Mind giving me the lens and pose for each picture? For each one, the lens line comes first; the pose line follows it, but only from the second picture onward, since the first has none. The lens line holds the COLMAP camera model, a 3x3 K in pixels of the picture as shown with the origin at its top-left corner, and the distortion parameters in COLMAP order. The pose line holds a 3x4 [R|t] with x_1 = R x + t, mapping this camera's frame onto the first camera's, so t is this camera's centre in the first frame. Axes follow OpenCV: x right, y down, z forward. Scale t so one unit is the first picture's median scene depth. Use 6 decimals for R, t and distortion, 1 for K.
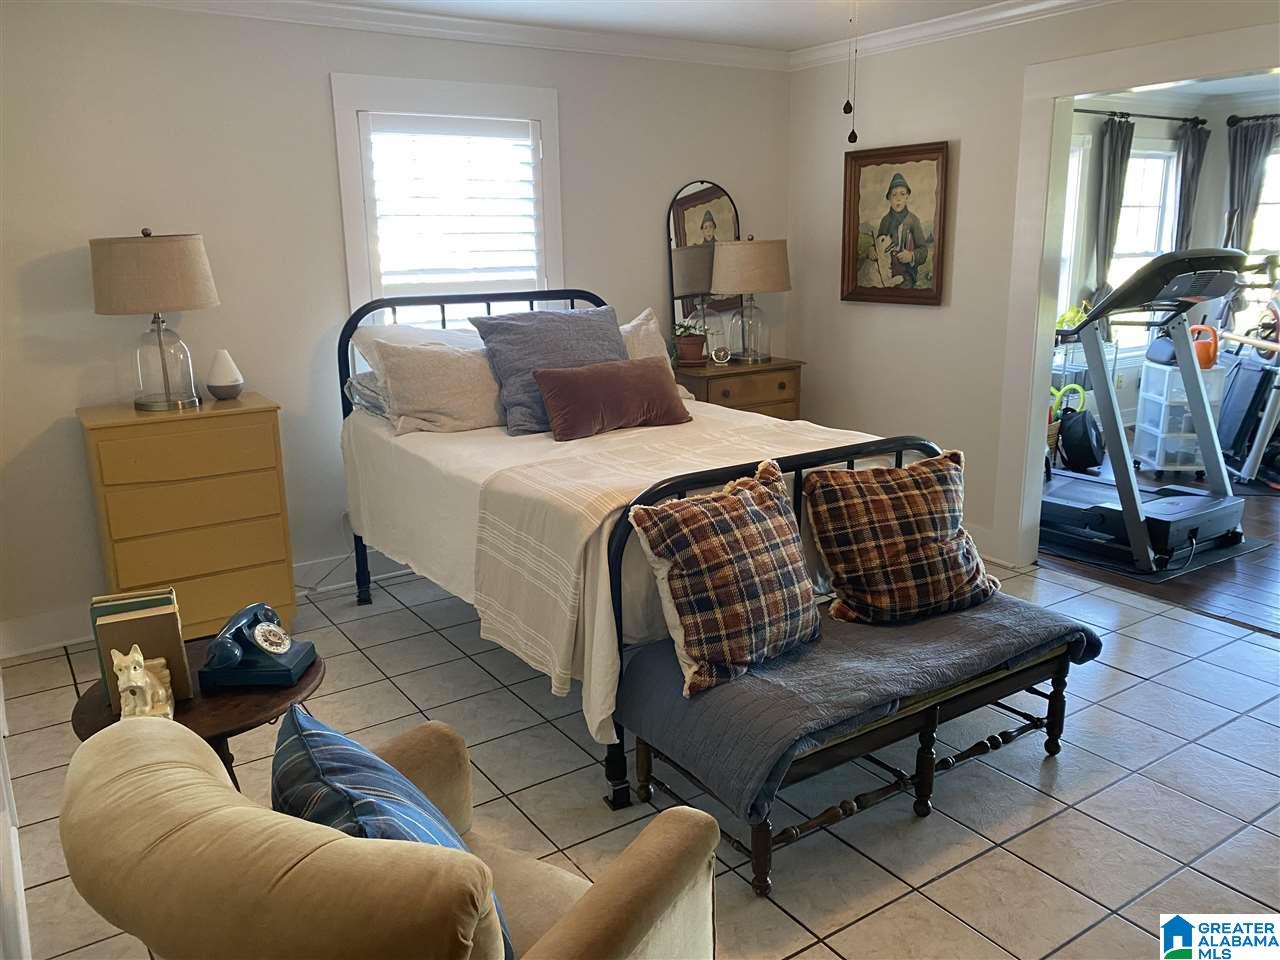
lens RADIAL K [[976.4, 0, 640.0], [0, 976.4, 480.0], [0, 0, 1]] dist [0.070184, 0.001455]
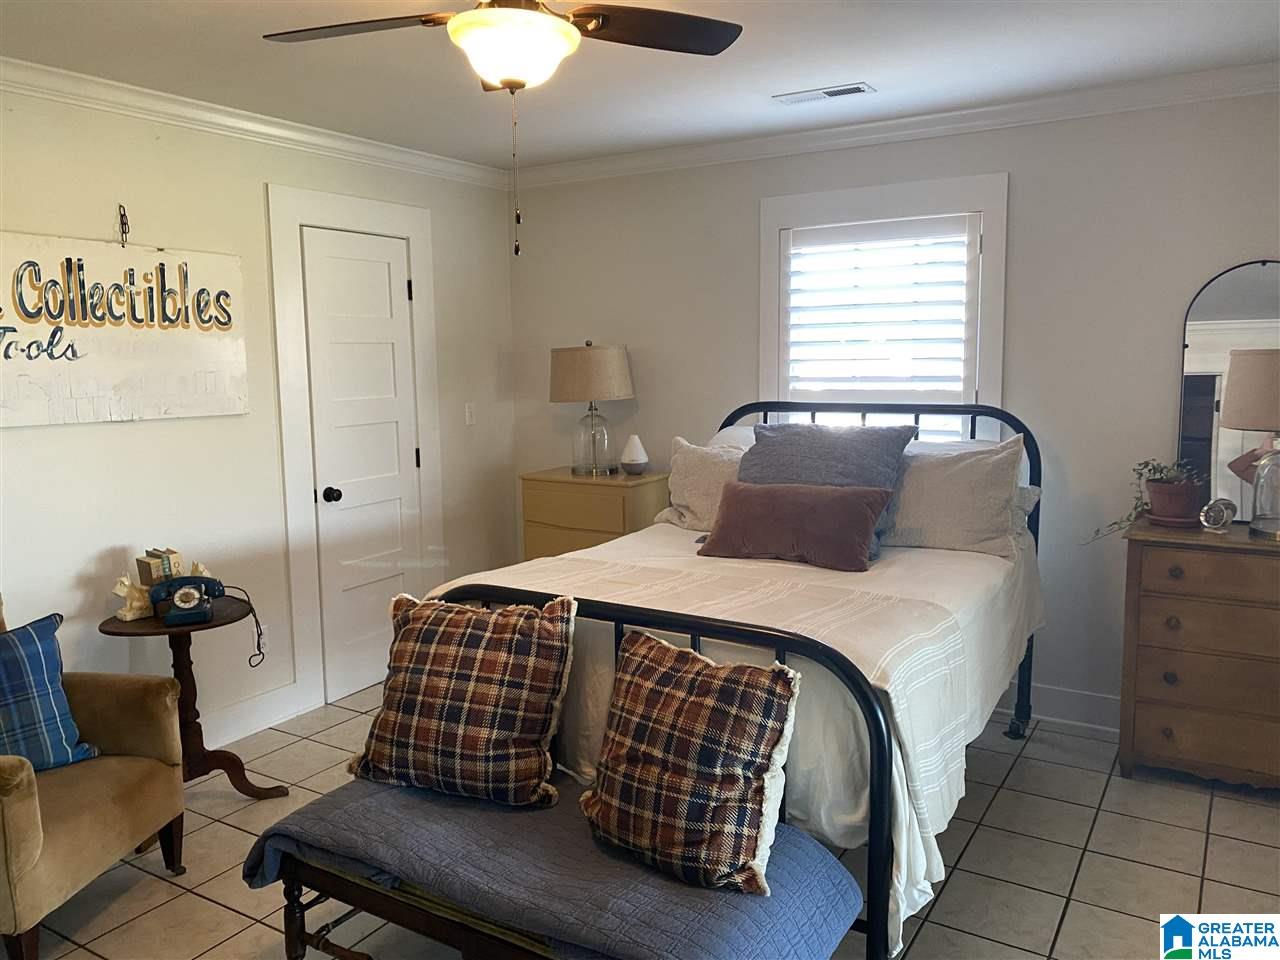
lens RADIAL K [[1001.2, 0, 640.0], [0, 1001.2, 480.0], [0, 0, 1]] dist [-0.035526, -0.000739]
pose [[0.412561, 0.128434, -0.901830, 0.688577], [-0.215416, 0.975686, 0.040405, -0.125462], [0.885093, 0.177599, 0.430197, 0.469489]]
